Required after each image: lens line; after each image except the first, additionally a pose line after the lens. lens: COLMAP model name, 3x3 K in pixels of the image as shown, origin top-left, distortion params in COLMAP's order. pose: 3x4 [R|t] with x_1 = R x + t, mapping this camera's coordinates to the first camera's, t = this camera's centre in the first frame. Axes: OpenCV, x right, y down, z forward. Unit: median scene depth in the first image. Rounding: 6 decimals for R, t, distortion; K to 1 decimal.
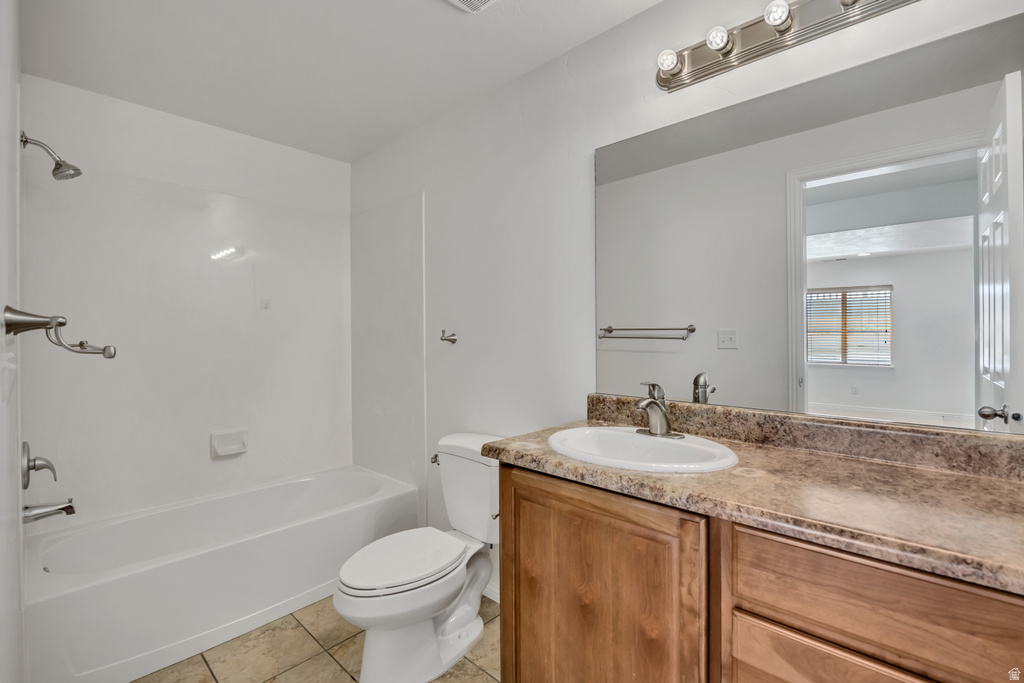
lens RADIAL K [[462.7, 0, 511.0], [0, 462.7, 344.6], [0, 0, 1]] dist [-0.013344, 0.000080]
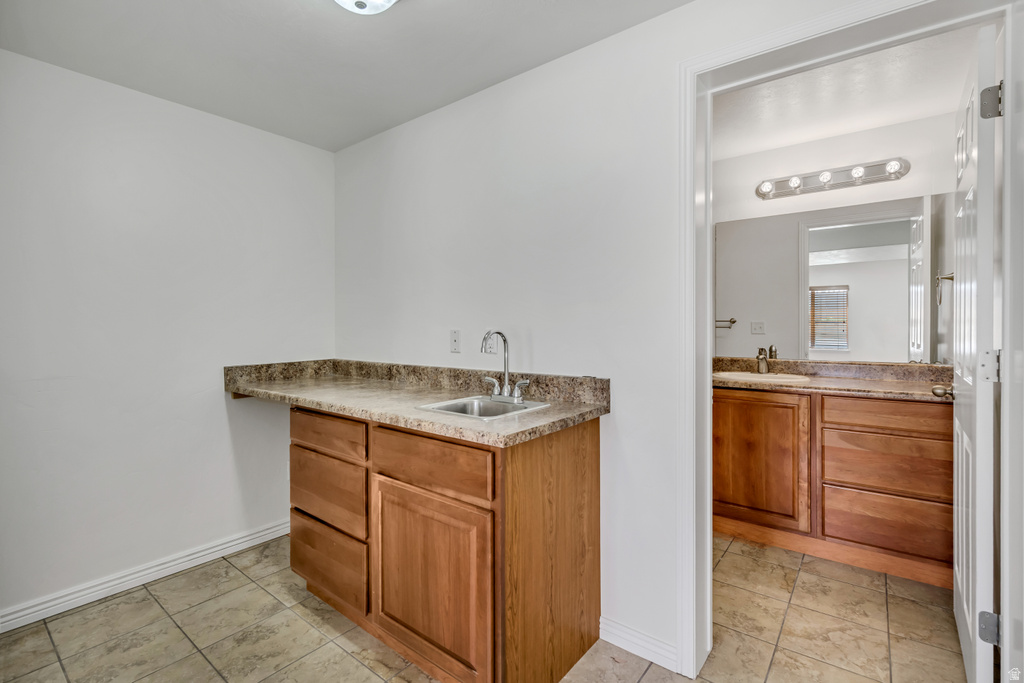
lens RADIAL K [[462.7, 0, 514.2], [0, 462.7, 333.5], [0, 0, 1]] dist [-0.013344, 0.000080]
pose [[0.996822, -0.003063, 0.079607, -1.115631], [0.003347, 0.999988, -0.003439, 0.024227], [-0.079596, 0.003694, 0.996820, -1.121831]]
